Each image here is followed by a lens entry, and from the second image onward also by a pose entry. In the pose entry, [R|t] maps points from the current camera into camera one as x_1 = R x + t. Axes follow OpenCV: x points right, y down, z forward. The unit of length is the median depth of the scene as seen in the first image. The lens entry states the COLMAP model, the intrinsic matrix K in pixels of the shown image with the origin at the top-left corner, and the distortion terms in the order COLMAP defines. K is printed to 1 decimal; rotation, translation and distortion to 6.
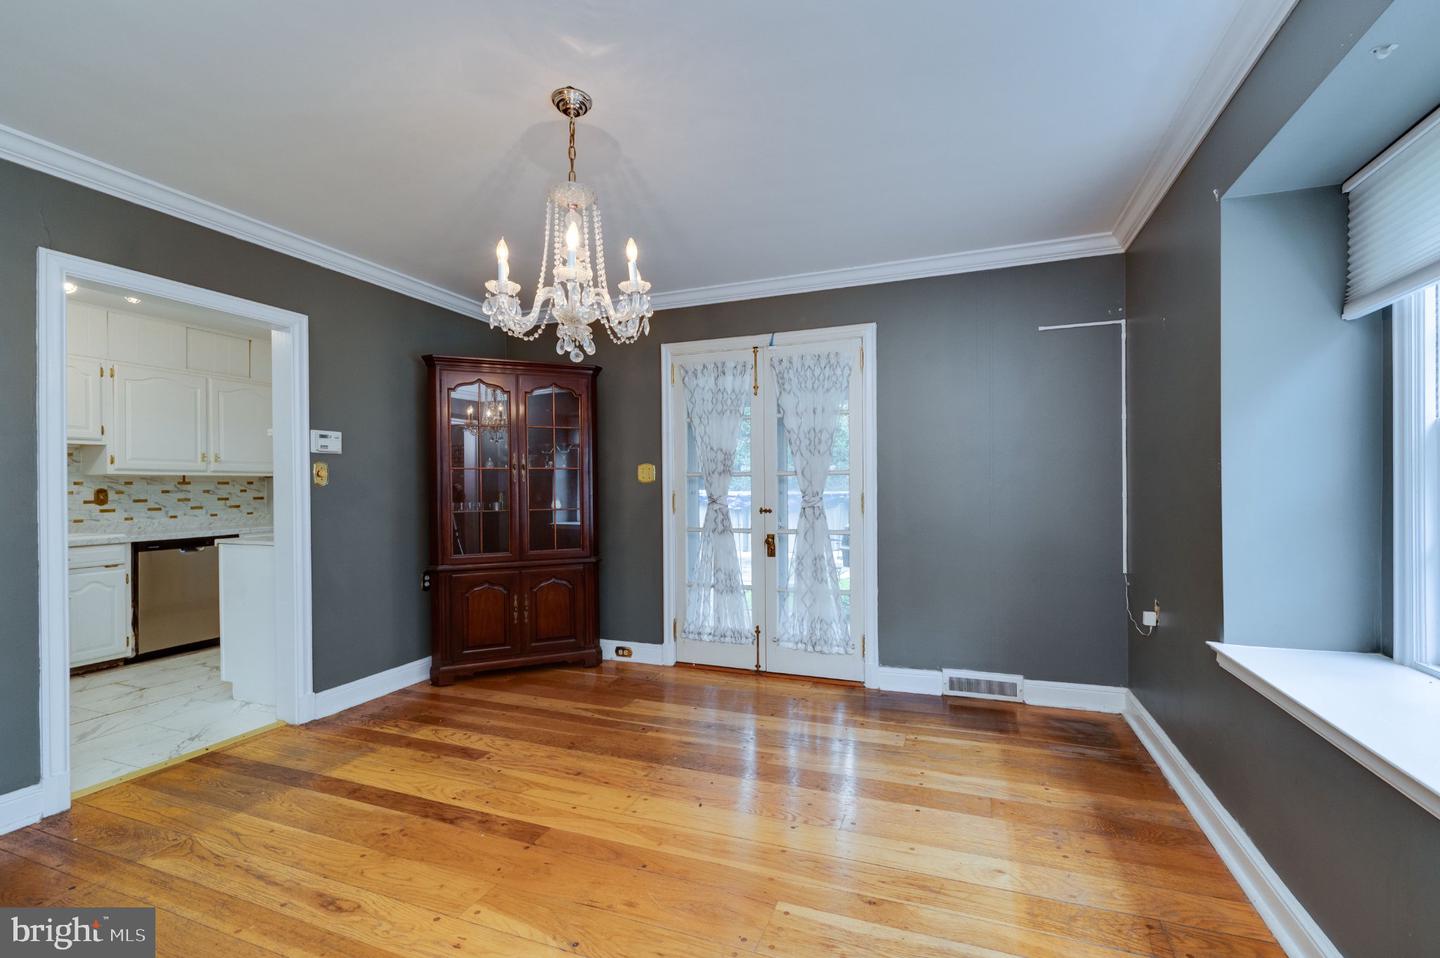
lens RADIAL K [[588.5, 0, 729.6], [0, 588.5, 488.4], [0, 0, 1]] dist [0.000491, -0.000340]
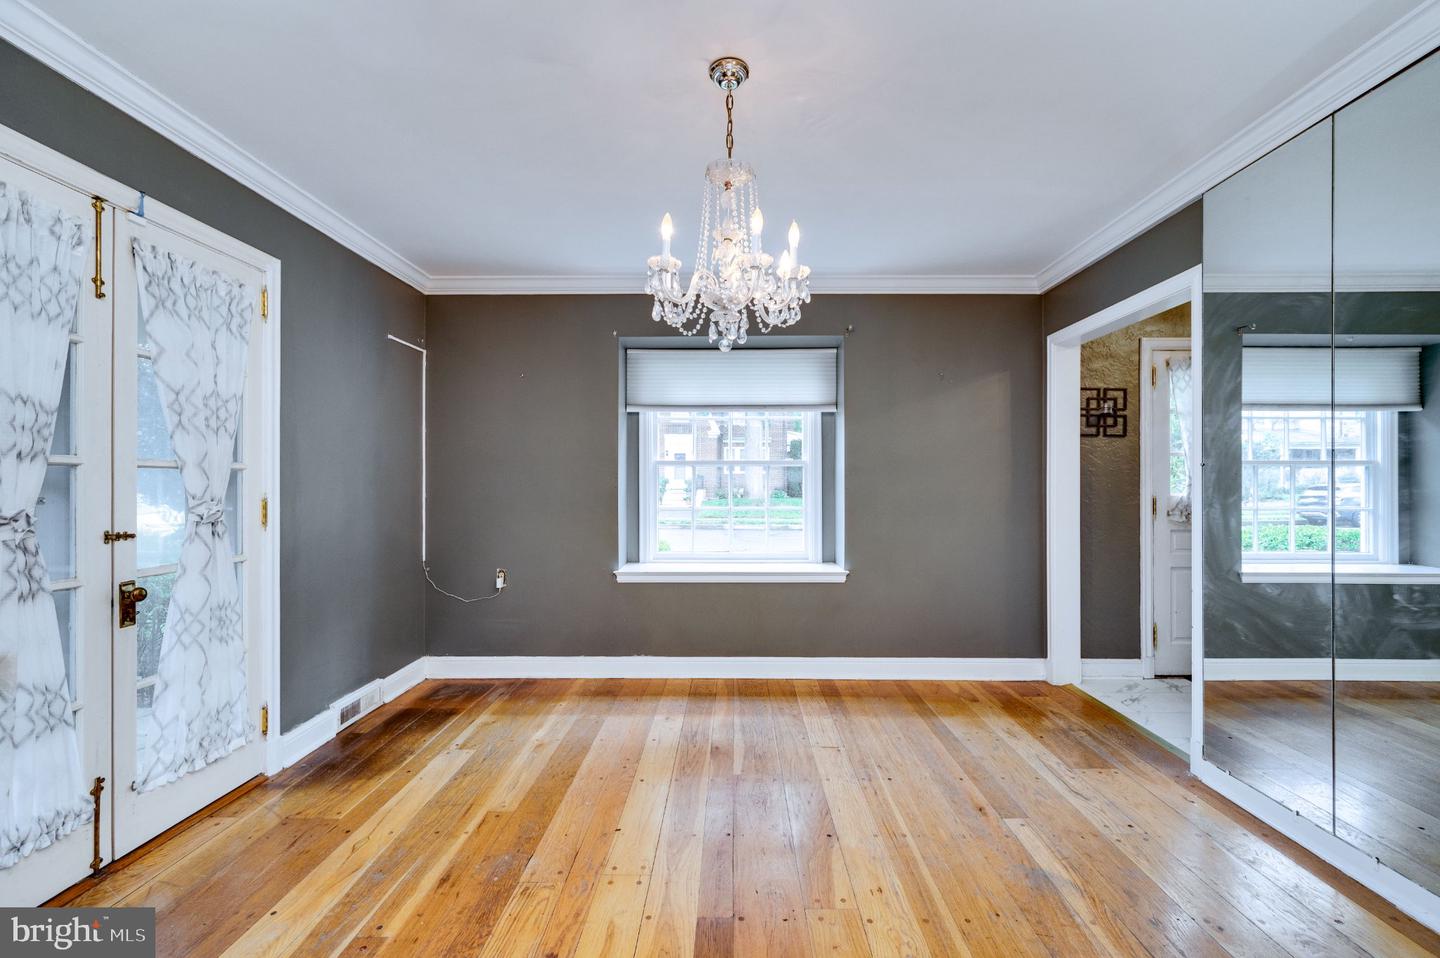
lens RADIAL K [[684.0, 0, 720.0], [0, 684.0, 479.0], [0, 0, 1]] dist [-0.000674, -0.000492]
pose [[-0.357375, 0.017285, 0.933801, -0.787282], [0.008998, 0.999846, -0.015063, 0.003779], [-0.933918, 0.003019, -0.357475, 0.867718]]
